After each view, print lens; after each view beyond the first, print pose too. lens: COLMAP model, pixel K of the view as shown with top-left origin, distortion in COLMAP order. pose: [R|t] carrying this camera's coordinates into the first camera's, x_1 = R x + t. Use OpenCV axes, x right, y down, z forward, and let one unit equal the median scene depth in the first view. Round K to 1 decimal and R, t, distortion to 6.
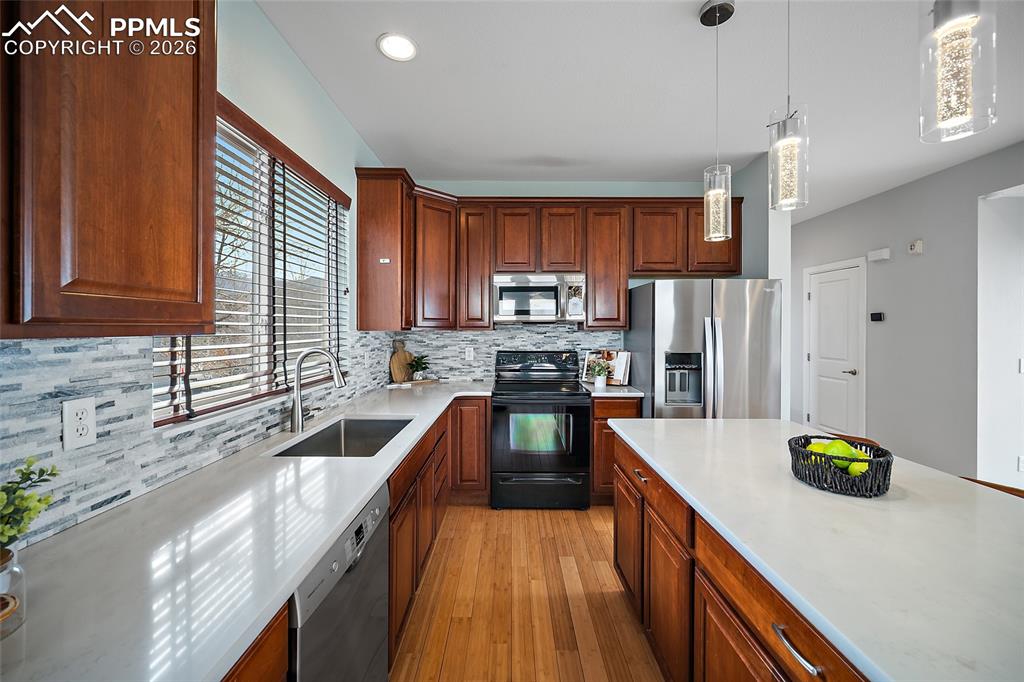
lens RADIAL K [[409.4, 0, 515.2], [0, 409.4, 331.3], [0, 0, 1]] dist [-0.000957, -0.000652]
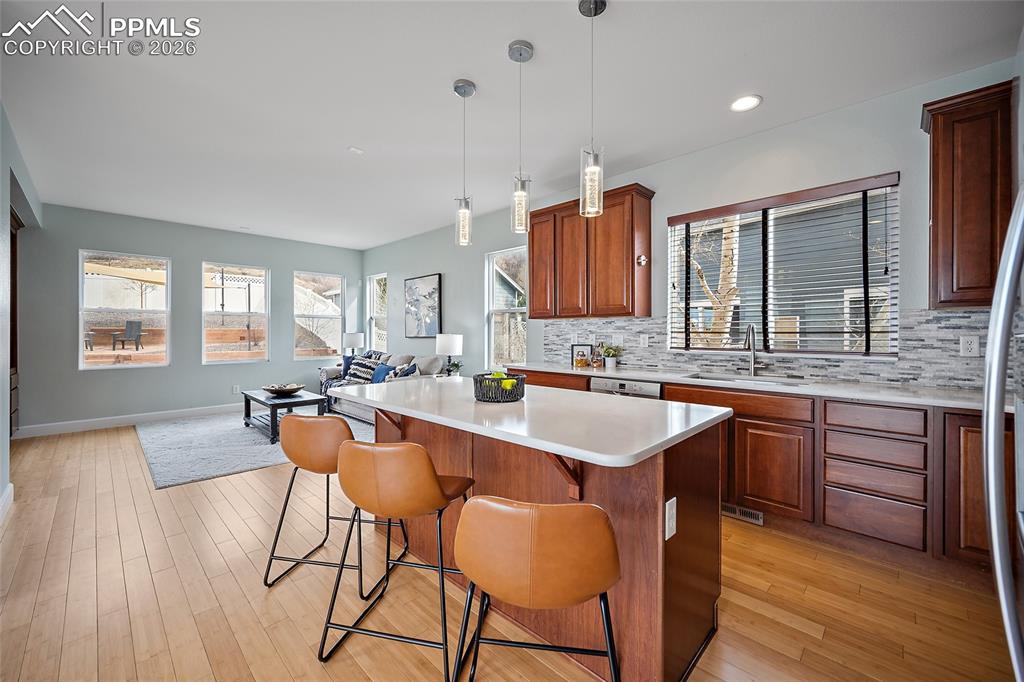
lens RADIAL K [[409.4, 0, 512.3], [0, 409.4, 335.8], [0, 0, 1]] dist [-0.000957, -0.000652]
pose [[-0.704562, 0.008946, -0.709586, 0.771218], [-0.004112, 0.999852, 0.016688, 0.038816], [0.709630, 0.014676, -0.704421, 0.883029]]
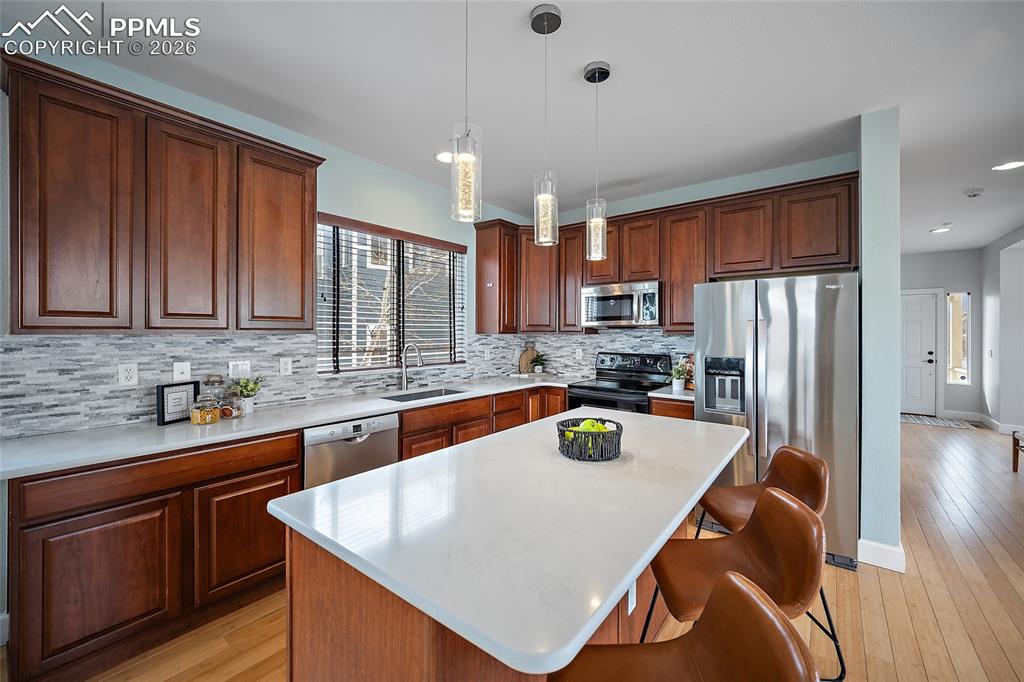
lens RADIAL K [[409.4, 0, 515.7], [0, 409.4, 333.8], [0, 0, 1]] dist [-0.000957, -0.000652]
pose [[0.779975, 0.003617, -0.625800, 0.579153], [-0.007153, 0.999970, -0.003136, 0.001627], [0.625770, 0.006922, 0.779977, -0.052141]]
